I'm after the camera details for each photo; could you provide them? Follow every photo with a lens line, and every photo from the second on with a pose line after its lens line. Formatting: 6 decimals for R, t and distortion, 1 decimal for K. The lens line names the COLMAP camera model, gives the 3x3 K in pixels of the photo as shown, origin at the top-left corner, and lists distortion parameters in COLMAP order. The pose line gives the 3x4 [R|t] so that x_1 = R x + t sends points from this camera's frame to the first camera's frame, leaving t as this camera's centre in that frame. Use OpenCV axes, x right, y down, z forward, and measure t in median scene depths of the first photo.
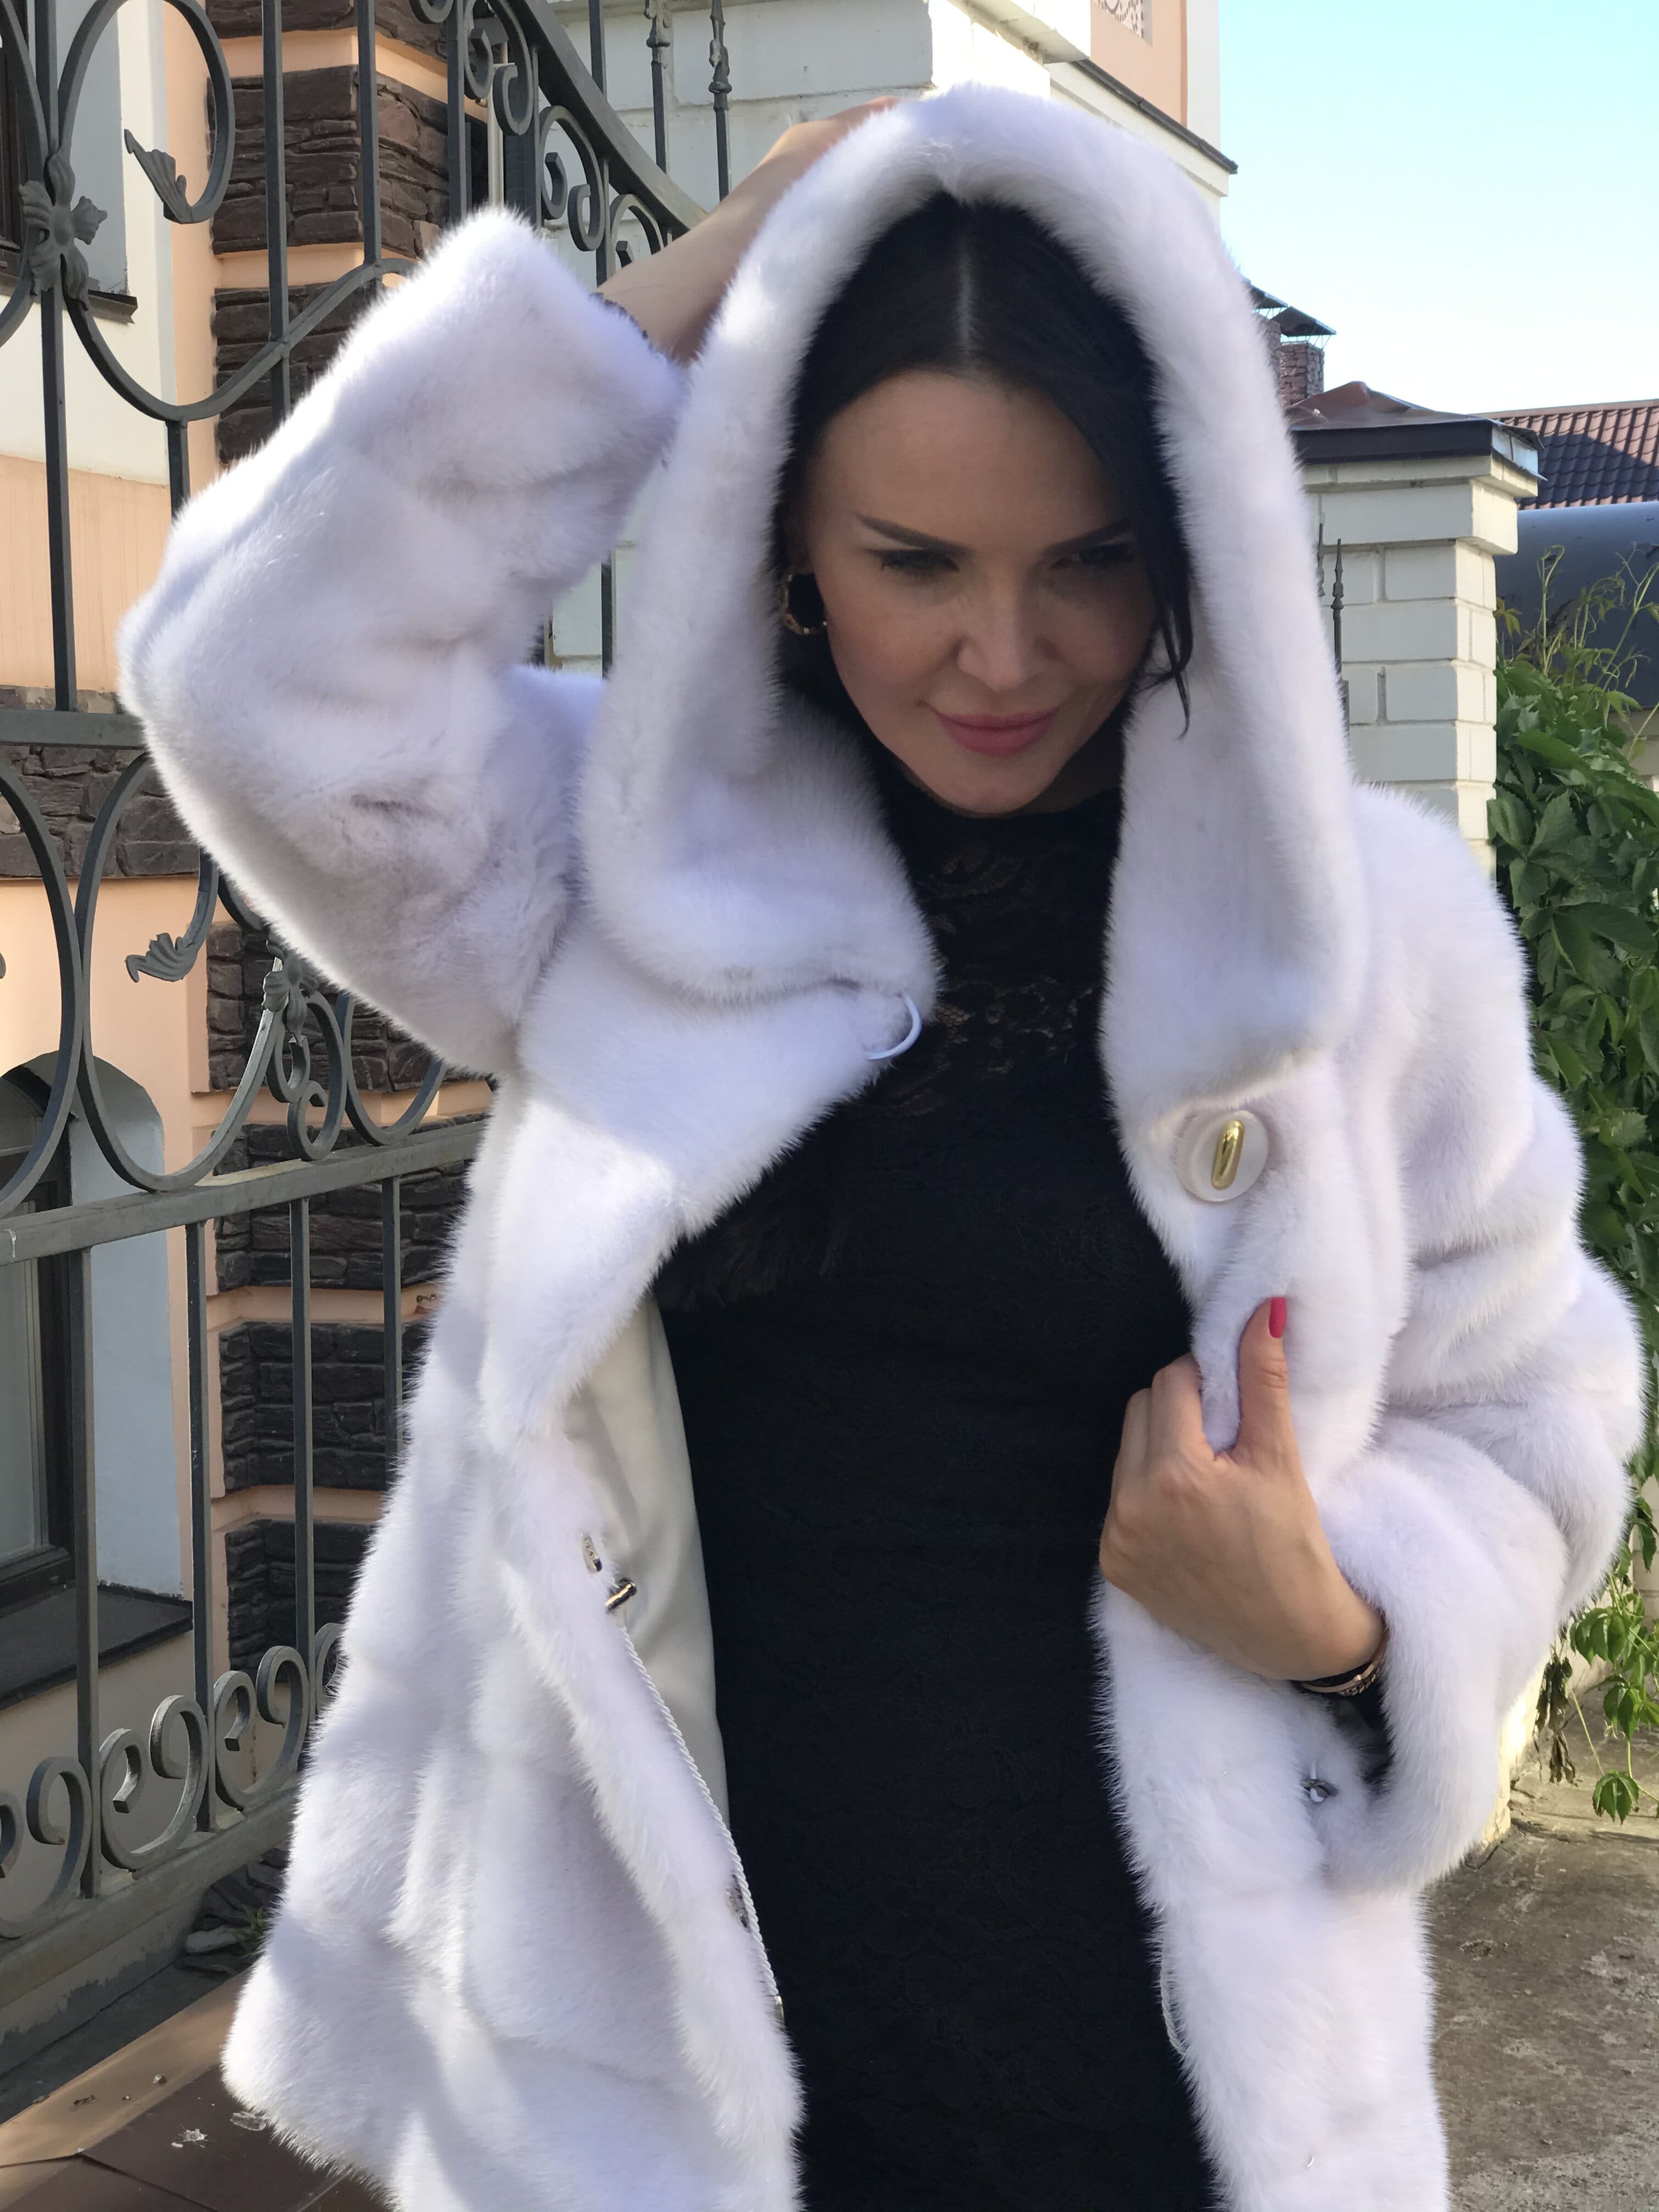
lens RADIAL K [[3603.2, 0, 831.6], [0, 3603.2, 1088.9], [0, 0, 1]] dist [0.194422, -0.788973]
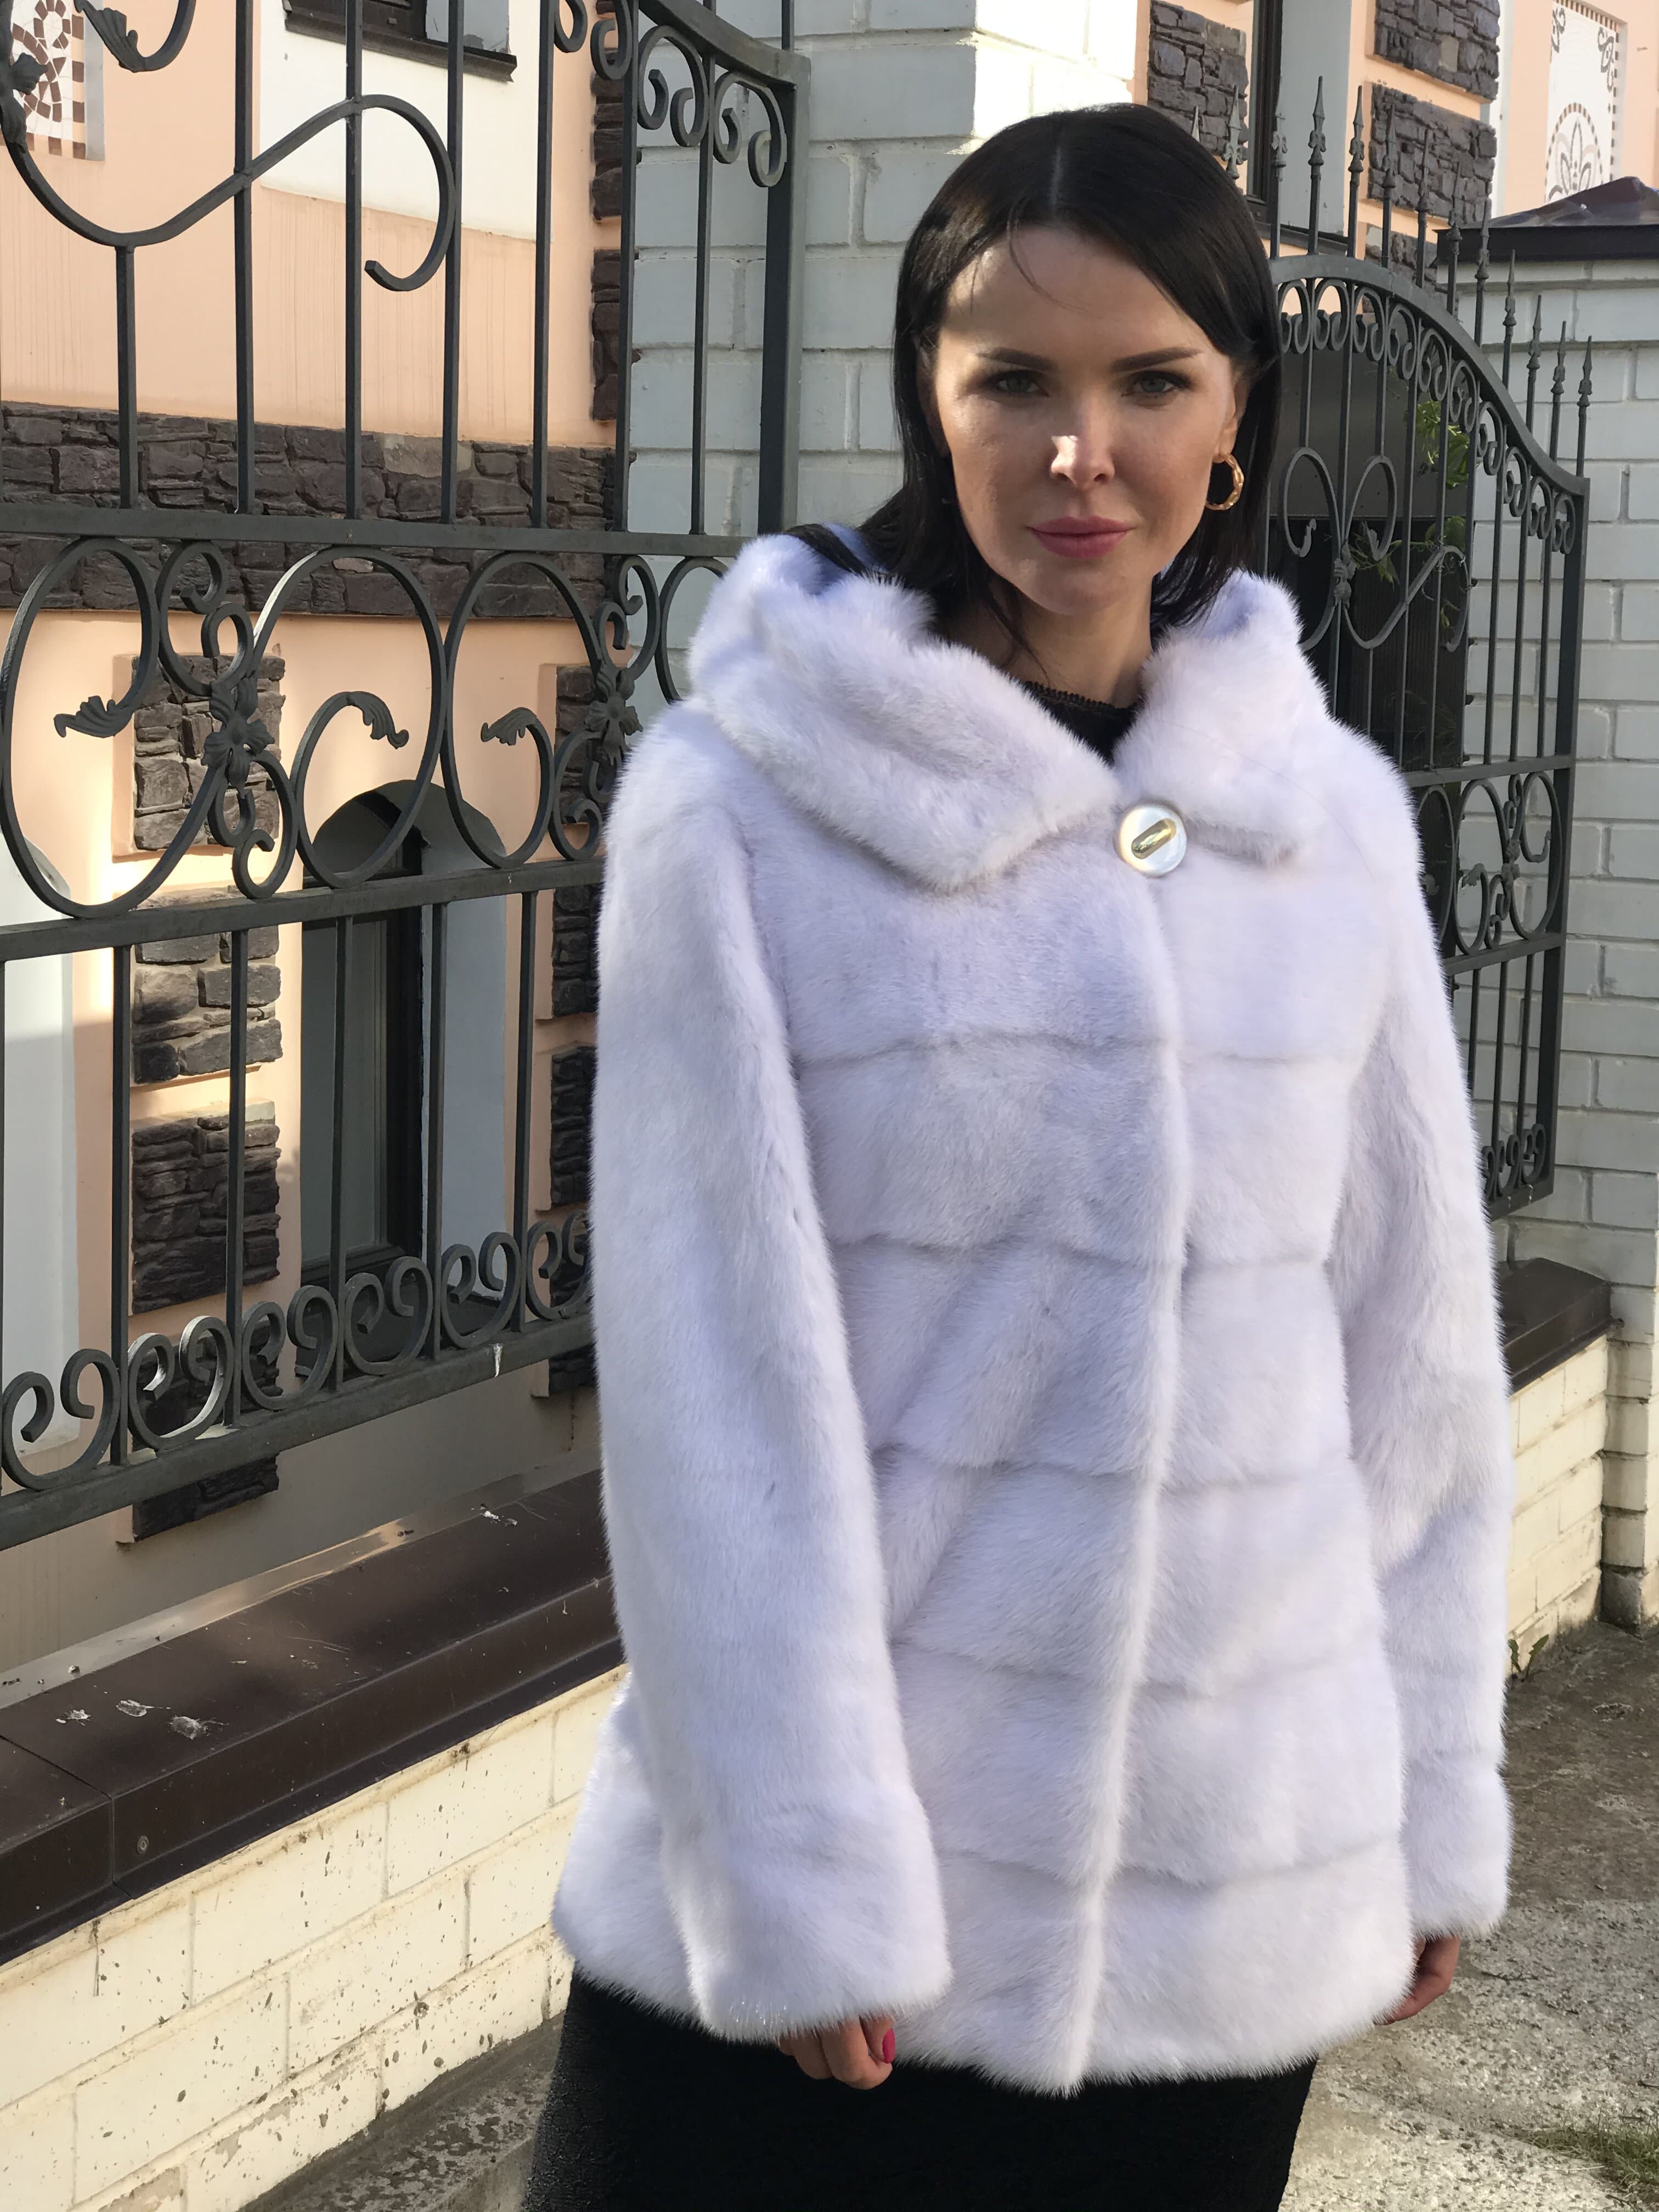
lens RADIAL K [[3620.9, 0, 832.3], [0, 3620.9, 1089.9], [0, 0, 1]] dist [0.075368, -0.065207]
pose [[0.988654, 0.060634, -0.137427, 0.096161], [-0.050954, 0.996037, 0.072898, -0.006402], [0.141302, -0.065068, 0.987826, -0.054117]]
